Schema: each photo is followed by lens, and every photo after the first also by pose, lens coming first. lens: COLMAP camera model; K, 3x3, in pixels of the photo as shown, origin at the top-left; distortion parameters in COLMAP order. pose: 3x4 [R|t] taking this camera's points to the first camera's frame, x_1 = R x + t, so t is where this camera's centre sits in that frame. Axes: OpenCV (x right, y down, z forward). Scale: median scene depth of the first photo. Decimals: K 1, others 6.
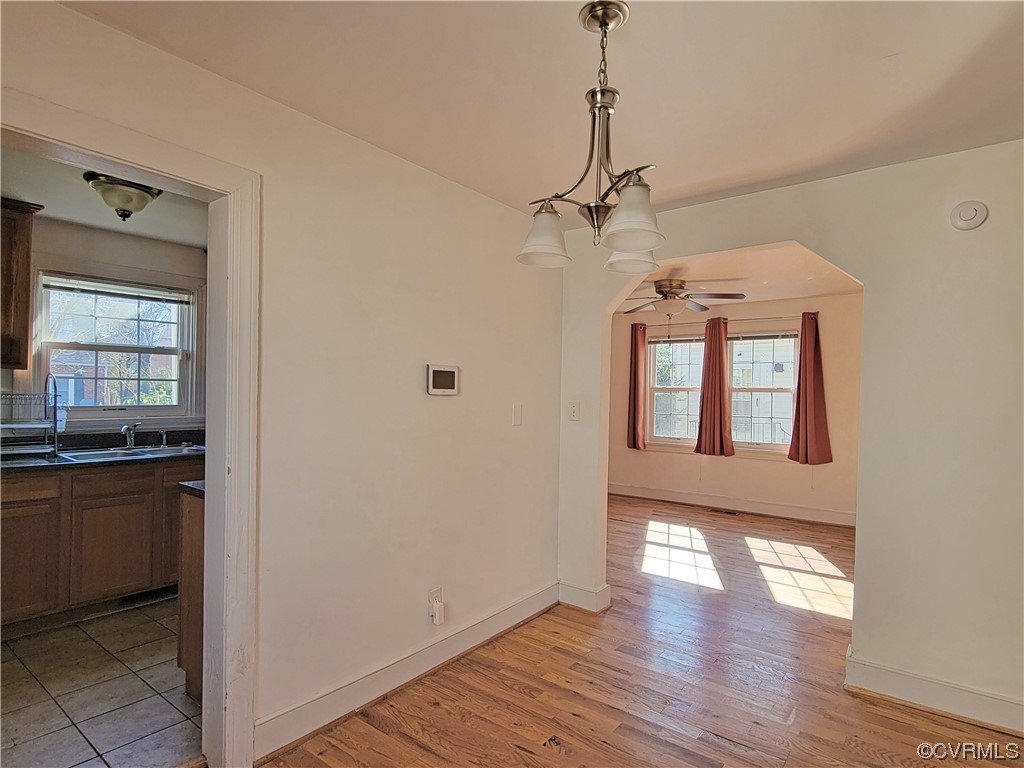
lens RADIAL K [[553.7, 0, 514.5], [0, 553.7, 391.5], [0, 0, 1]] dist [0.002546, -0.001008]
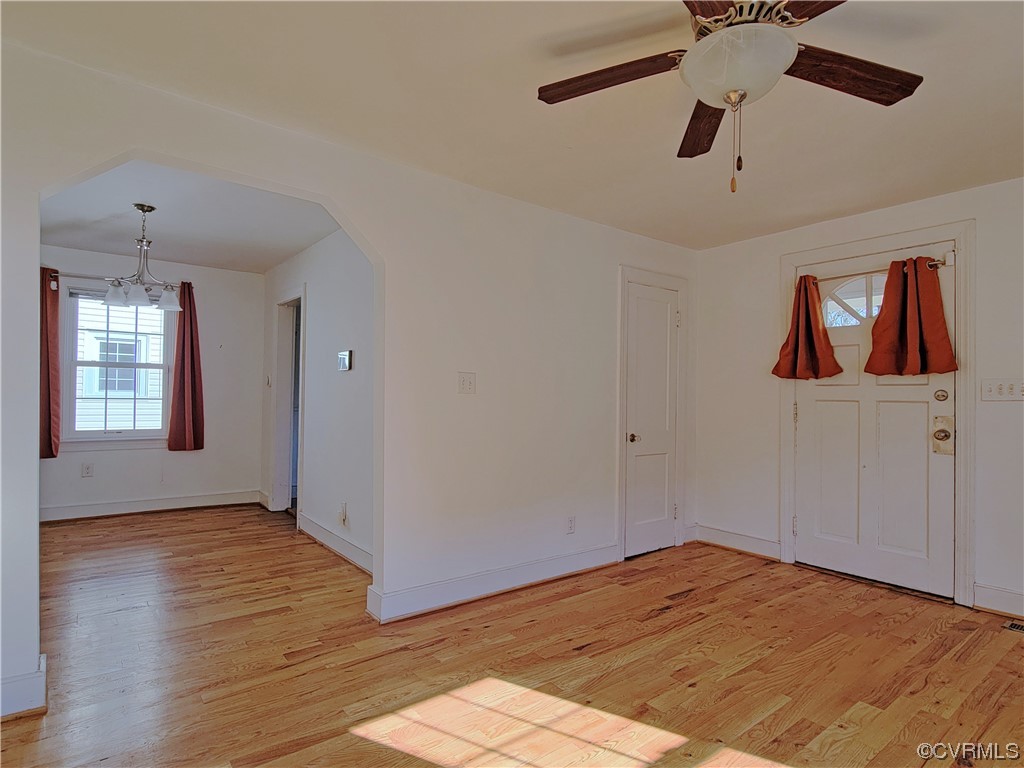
lens RADIAL K [[553.7, 0, 514.5], [0, 553.7, 391.5], [0, 0, 1]] dist [0.002546, -0.001008]
pose [[-0.240840, -0.030345, -0.970090, 0.514869], [-0.020013, 0.999454, -0.026295, 0.041899], [0.970359, 0.013082, -0.241316, 0.782002]]
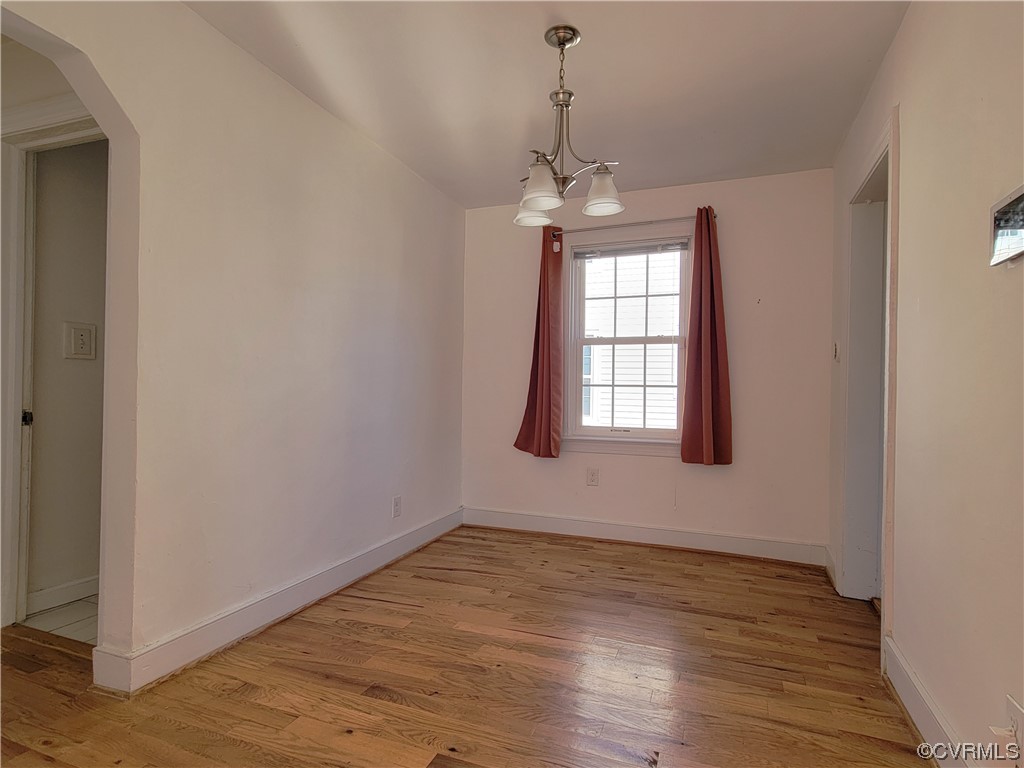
lens RADIAL K [[553.7, 0, 514.5], [0, 553.7, 391.5], [0, 0, 1]] dist [0.002546, -0.001008]
pose [[-0.955985, -0.034789, -0.291347, 0.159602], [-0.034241, 0.999389, -0.006983, 0.057332], [0.291412, 0.003300, -0.956592, 0.567587]]
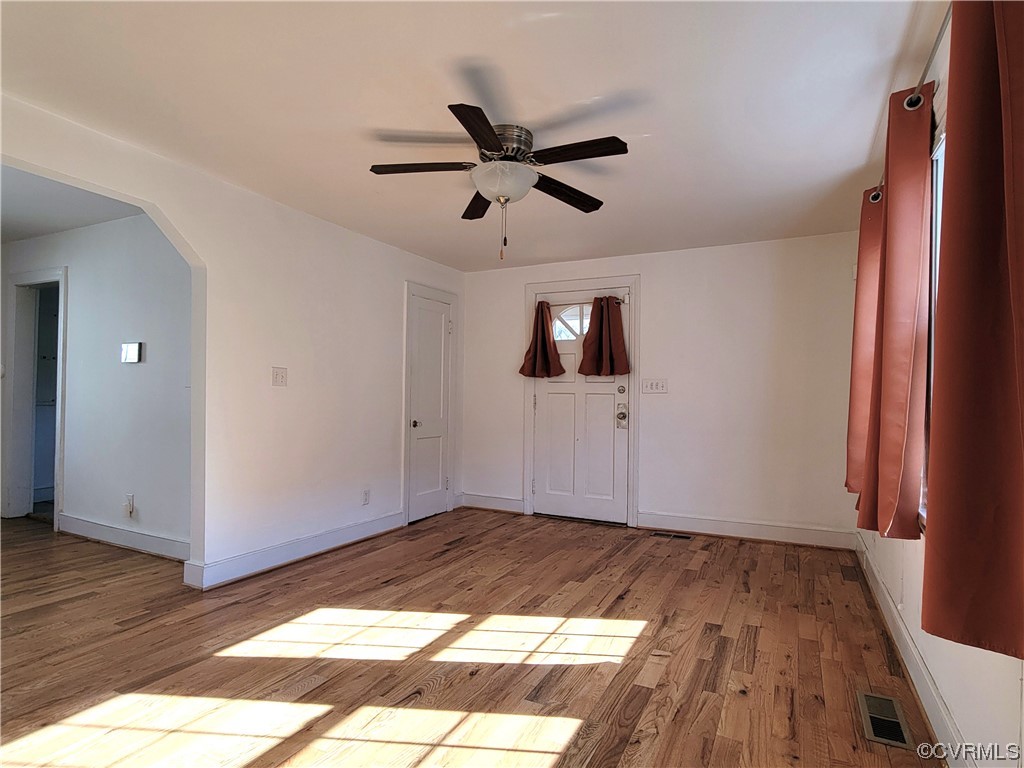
lens RADIAL K [[553.7, 0, 514.5], [0, 553.7, 391.5], [0, 0, 1]] dist [0.002546, -0.001008]
pose [[0.190225, -0.023463, -0.981460, 0.651282], [-0.013407, 0.999559, -0.026494, 0.049202], [0.981649, 0.018198, 0.189827, 0.749093]]
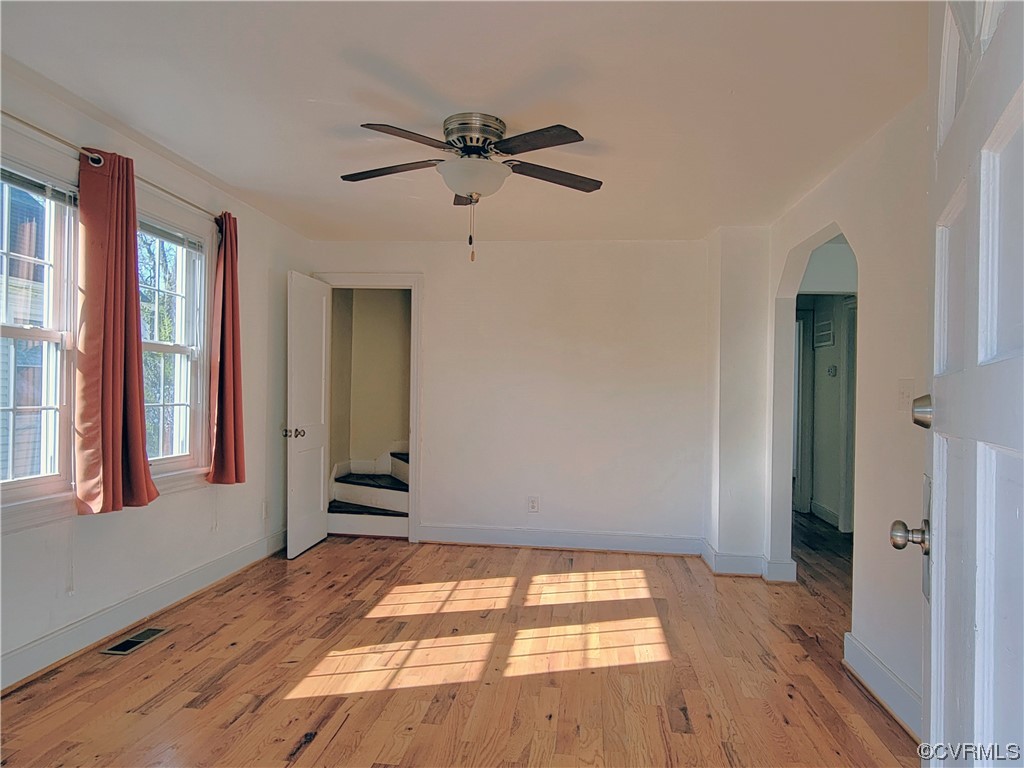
lens RADIAL K [[685.0, 0, 512.0], [0, 685.0, 384.0], [0, 0, 1]] dist [0.000904, -0.000167]
pose [[-0.519356, -0.016068, 0.854407, -0.204419], [-0.026544, 0.999644, 0.002664, 0.019860], [-0.854146, -0.021296, -0.519597, 1.046950]]
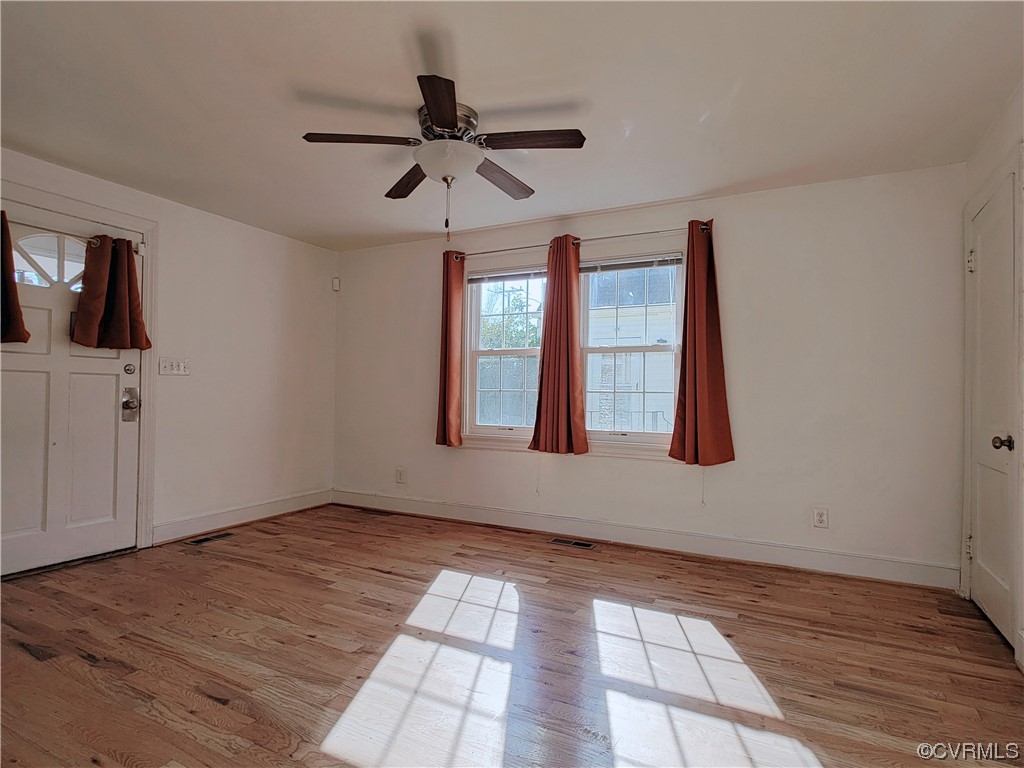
lens RADIAL K [[553.7, 0, 514.5], [0, 553.7, 391.5], [0, 0, 1]] dist [0.002546, -0.001008]
pose [[0.983730, 0.001832, 0.179642, 0.202701], [-0.001174, 0.999992, -0.003769, 0.048949], [-0.179648, 0.003497, 0.983725, 0.399172]]
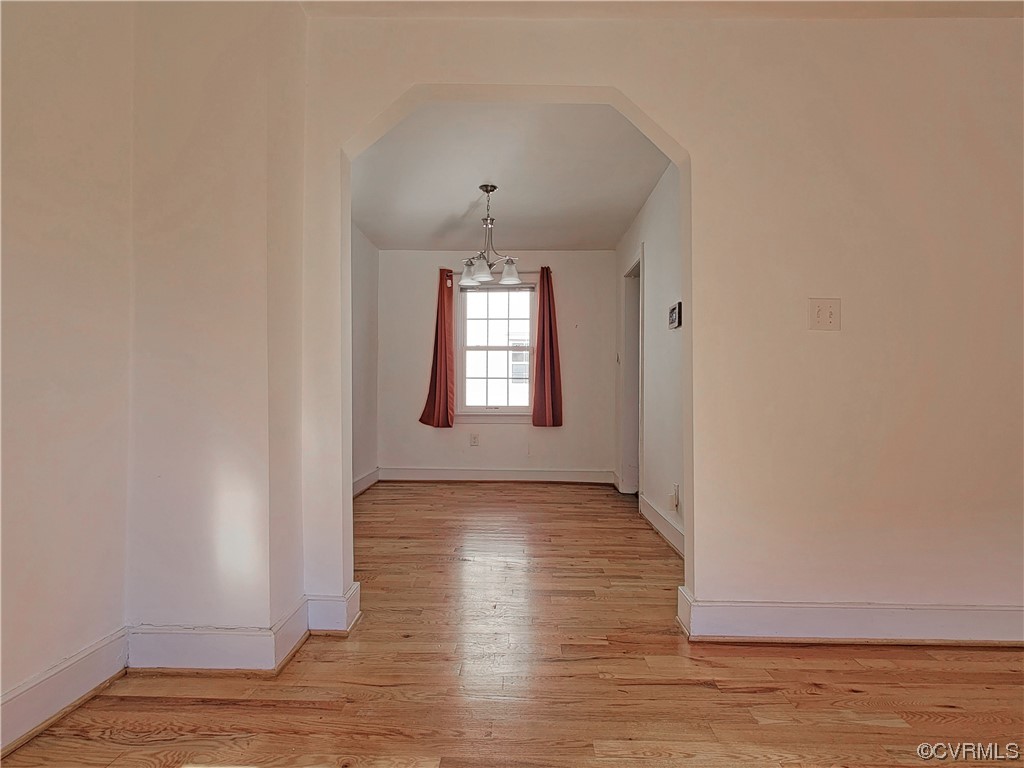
lens RADIAL K [[553.7, 0, 514.5], [0, 553.7, 391.5], [0, 0, 1]] dist [0.002546, -0.001008]
pose [[-0.802244, -0.025085, -0.596469, 0.386956], [-0.019696, 0.999685, -0.015553, 0.078167], [0.596671, -0.000729, -0.802486, 0.775822]]
